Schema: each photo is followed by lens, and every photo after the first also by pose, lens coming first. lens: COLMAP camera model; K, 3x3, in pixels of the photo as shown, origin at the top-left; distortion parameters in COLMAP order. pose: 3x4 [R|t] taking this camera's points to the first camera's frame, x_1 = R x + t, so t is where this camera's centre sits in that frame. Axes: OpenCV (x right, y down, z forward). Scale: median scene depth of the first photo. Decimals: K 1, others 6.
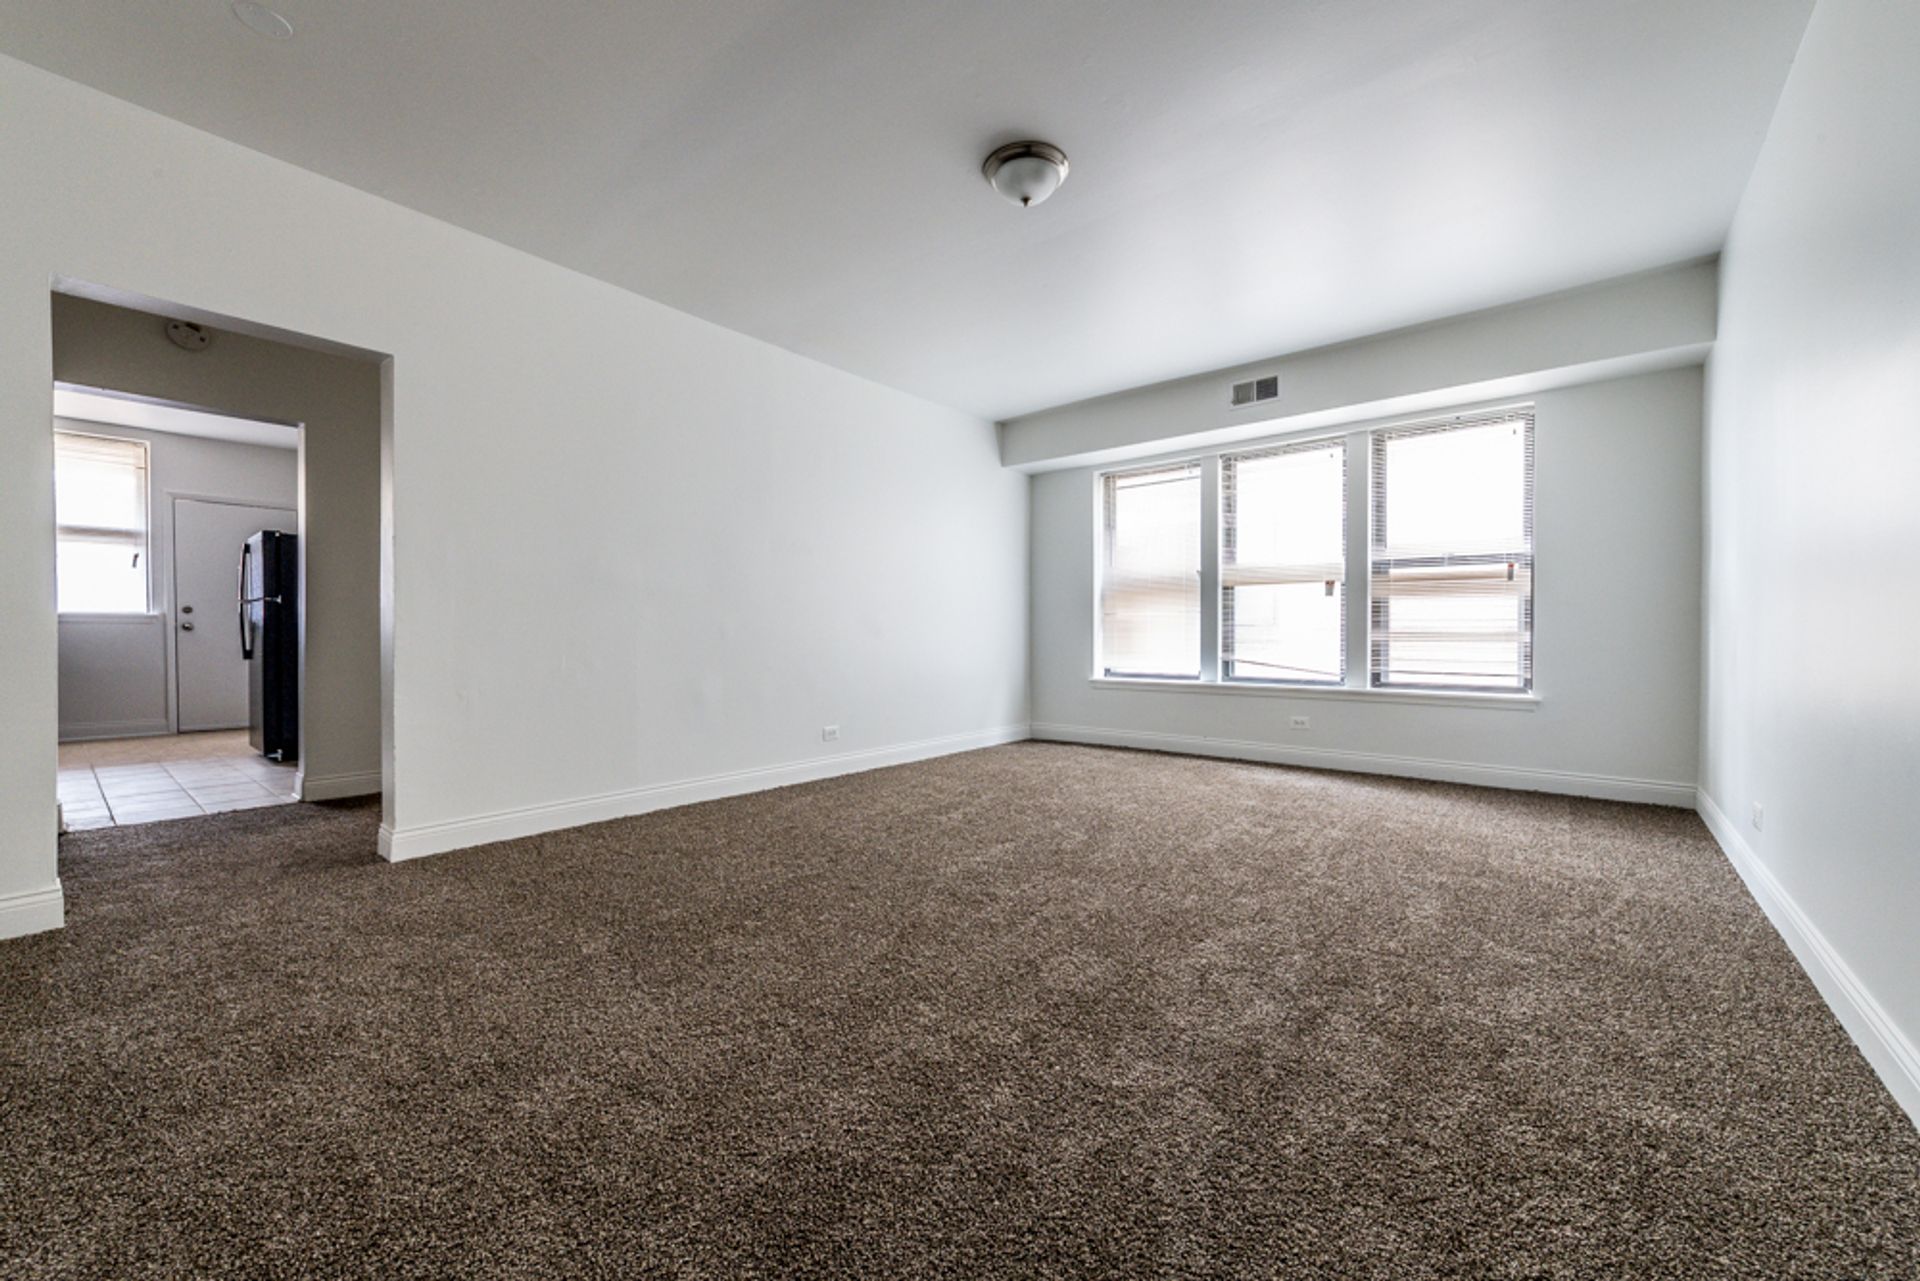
lens RADIAL K [[750.6, 0, 948.9], [0, 750.6, 641.1], [0, 0, 1]] dist [0.008134, -0.003136]
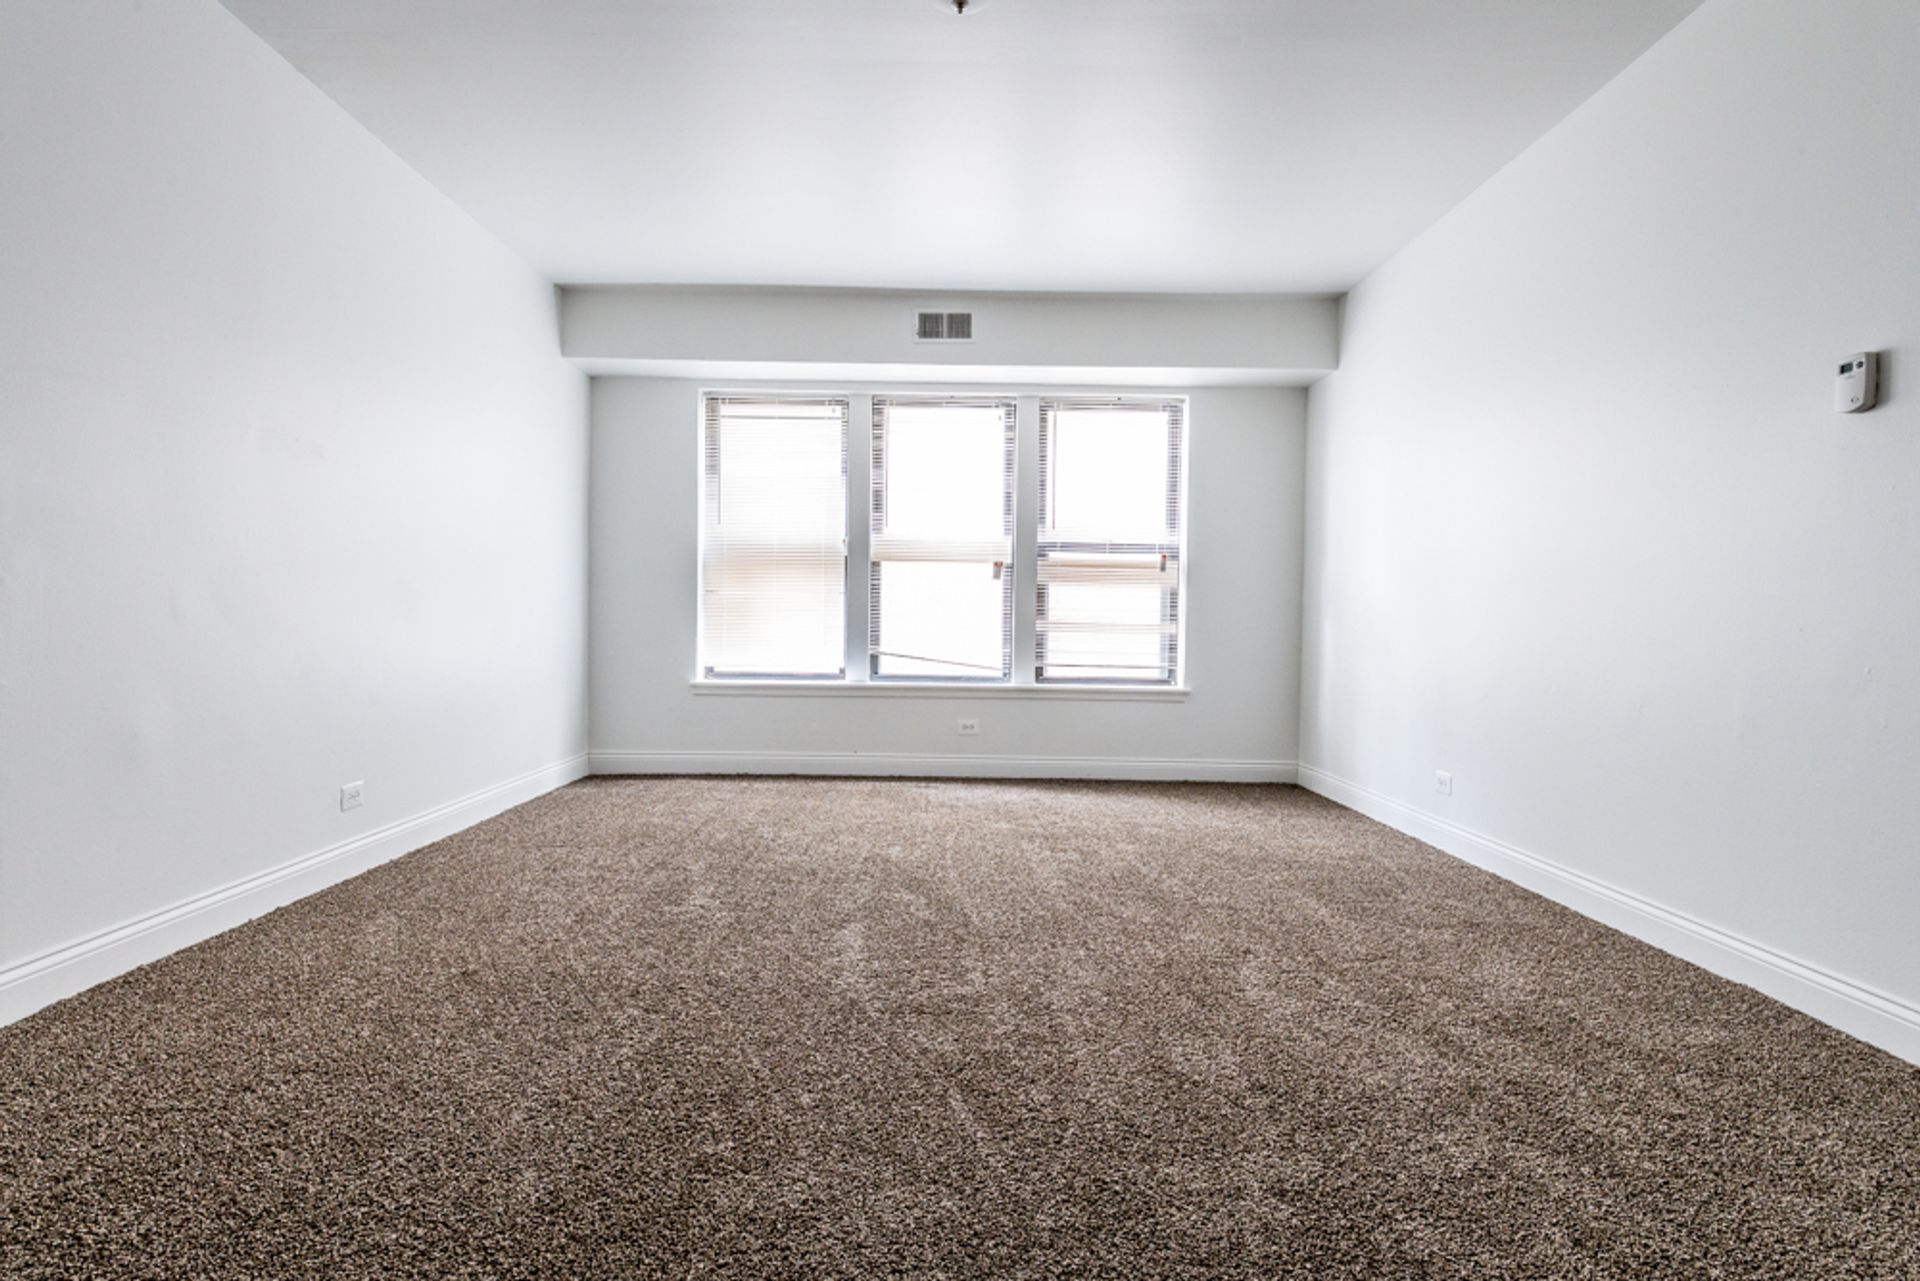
lens RADIAL K [[993.3, 0, 956.3], [0, 993.3, 643.6], [0, 0, 1]] dist [0.015300, -0.003670]
pose [[0.761323, -0.002758, 0.648367, -0.282030], [-0.009758, 0.999829, 0.015712, -0.003436], [-0.648300, -0.018289, 0.761166, 0.158202]]
